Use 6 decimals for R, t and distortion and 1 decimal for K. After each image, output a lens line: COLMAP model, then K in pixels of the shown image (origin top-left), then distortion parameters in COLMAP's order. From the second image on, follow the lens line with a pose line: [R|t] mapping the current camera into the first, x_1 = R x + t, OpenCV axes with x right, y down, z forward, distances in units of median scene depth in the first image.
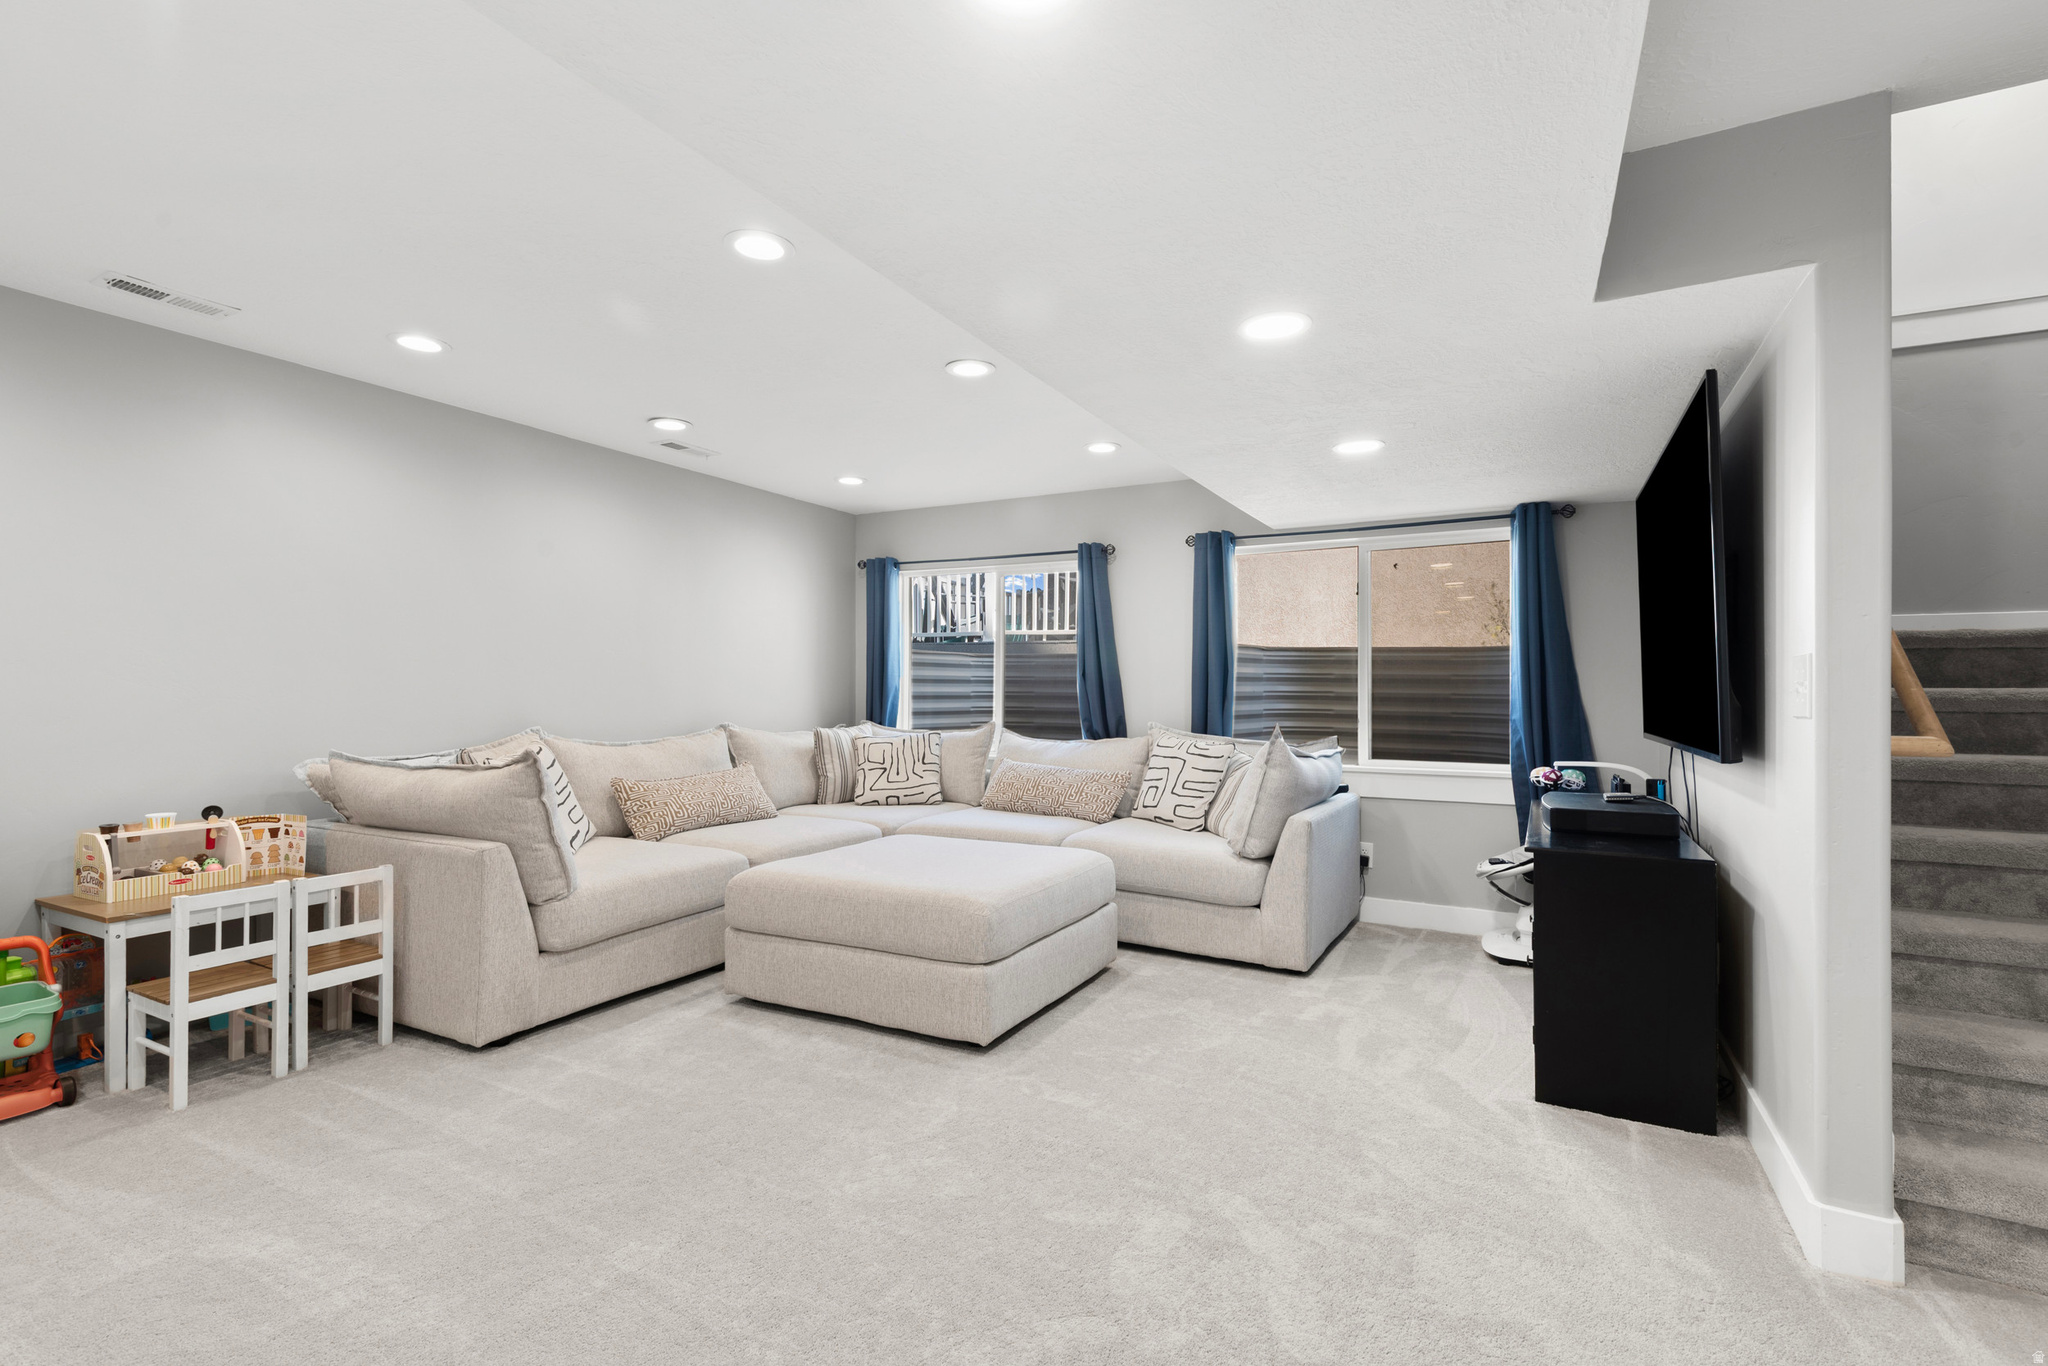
lens RADIAL K [[922.9, 0, 1026.0], [0, 922.9, 688.4], [0, 0, 1]] dist [0.026518, -0.009080]
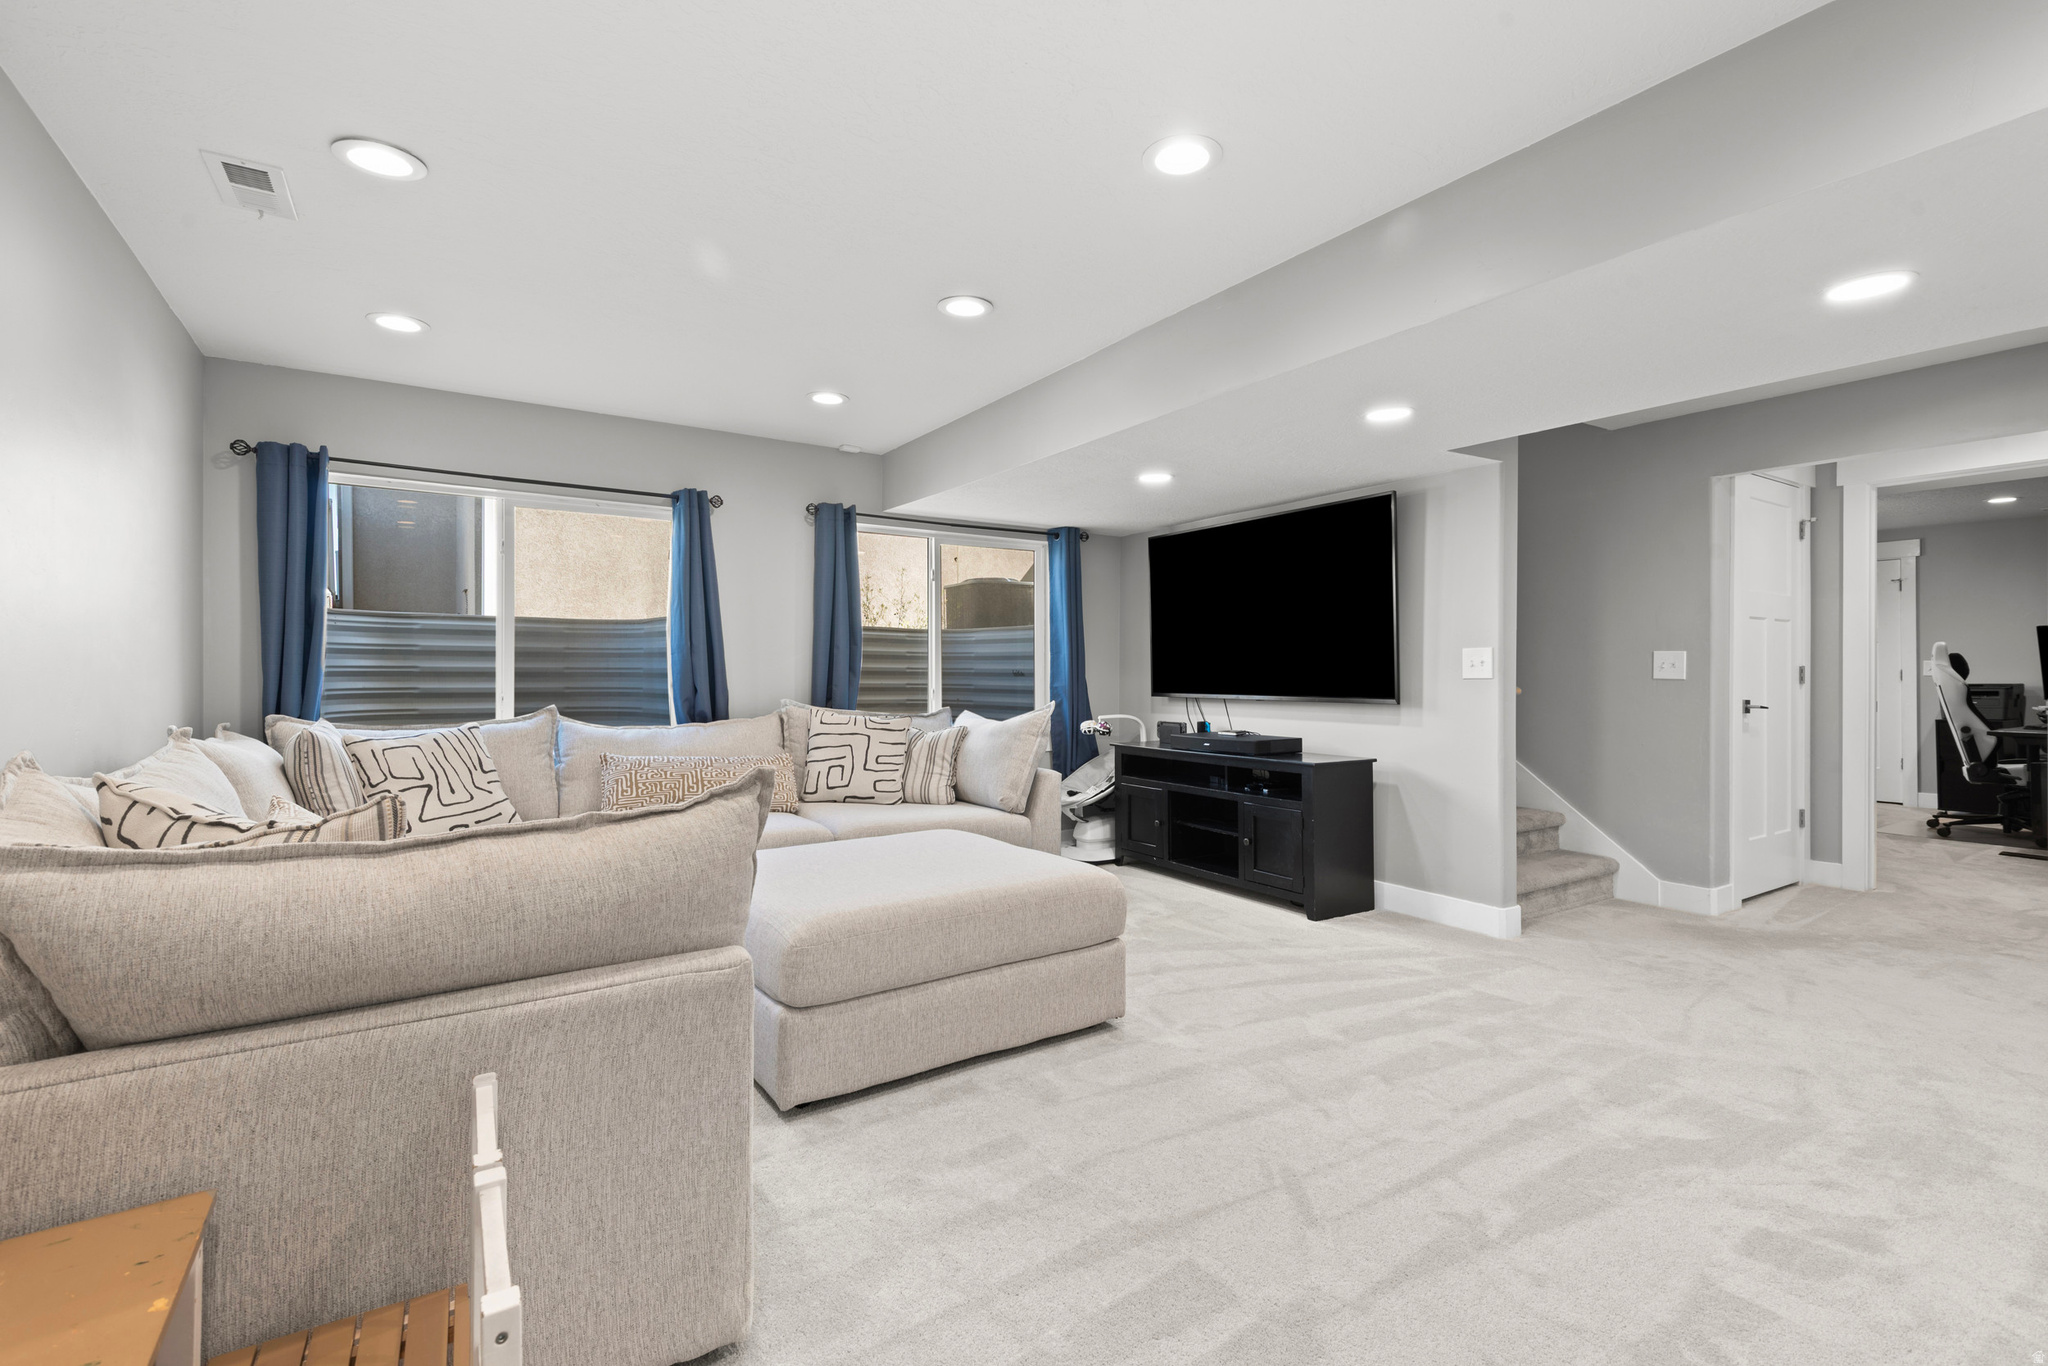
lens RADIAL K [[922.9, 0, 1018.0], [0, 922.9, 665.3], [0, 0, 1]] dist [0.026518, -0.009080]
pose [[0.485792, -0.000926, 0.874074, -0.611676], [-0.001619, 0.999997, 0.001959, 0.000538], [-0.874073, -0.002367, 0.485789, 0.379550]]
